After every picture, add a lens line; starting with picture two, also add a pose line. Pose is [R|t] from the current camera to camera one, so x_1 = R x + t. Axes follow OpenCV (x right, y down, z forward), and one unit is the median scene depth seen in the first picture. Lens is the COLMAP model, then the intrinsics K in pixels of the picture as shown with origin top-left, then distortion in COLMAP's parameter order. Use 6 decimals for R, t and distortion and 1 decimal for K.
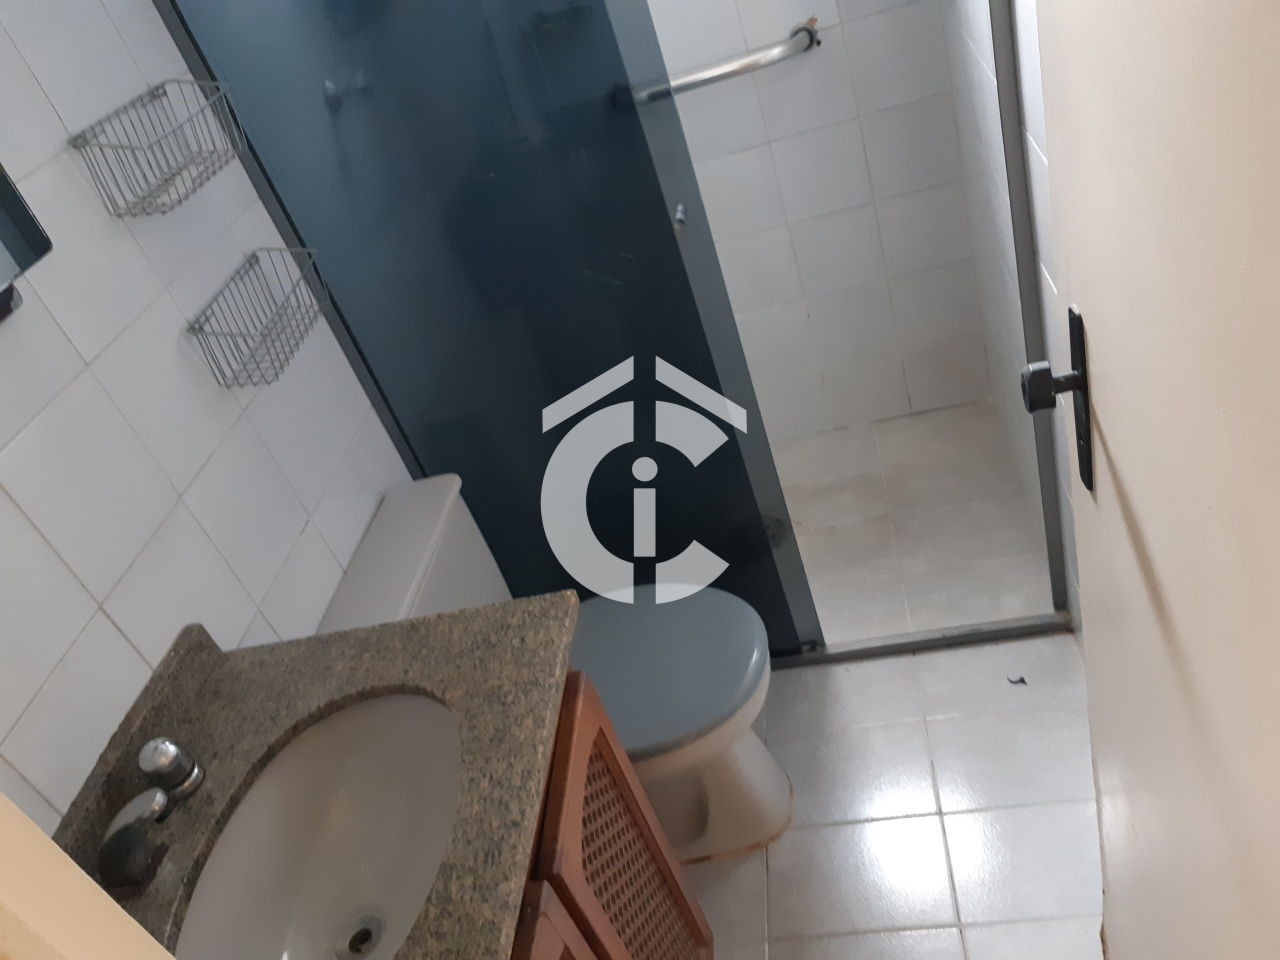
lens RADIAL K [[1015.6, 0, 638.7], [0, 1015.6, 479.8], [0, 0, 1]] dist [0.059902, -0.115430]
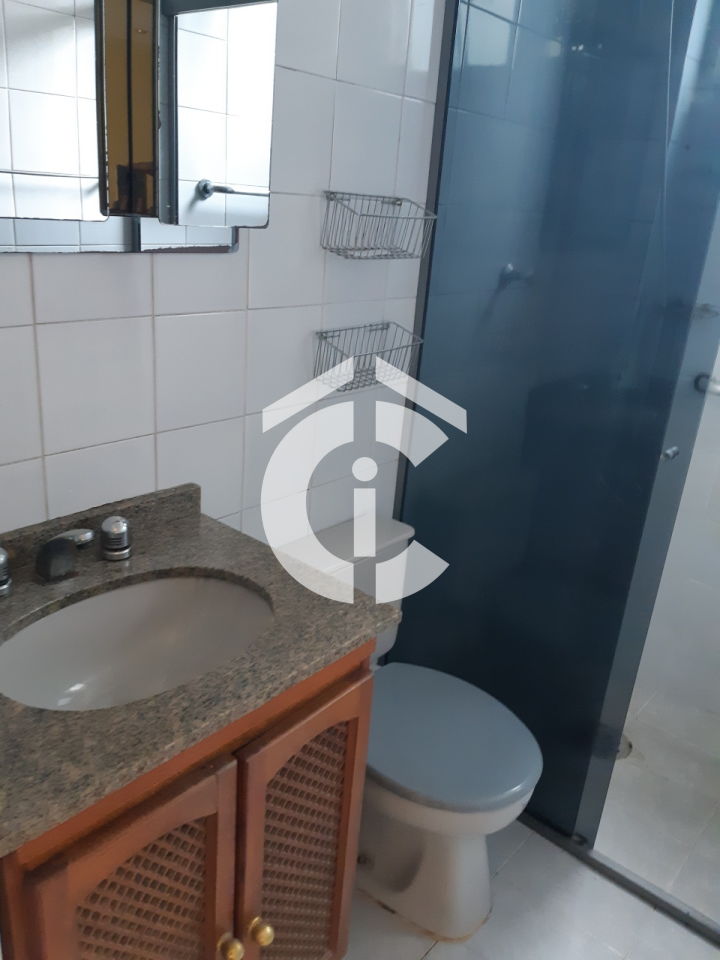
lens RADIAL K [[761.7, 0, 365.9], [0, 761.7, 487.3], [0, 0, 1]] dist [0.059902, -0.115430]
pose [[0.752889, 0.530821, -0.389086, 0.188367], [-0.594398, 0.802240, -0.055694, 0.061781], [0.282577, 0.273204, 0.919516, 0.054708]]
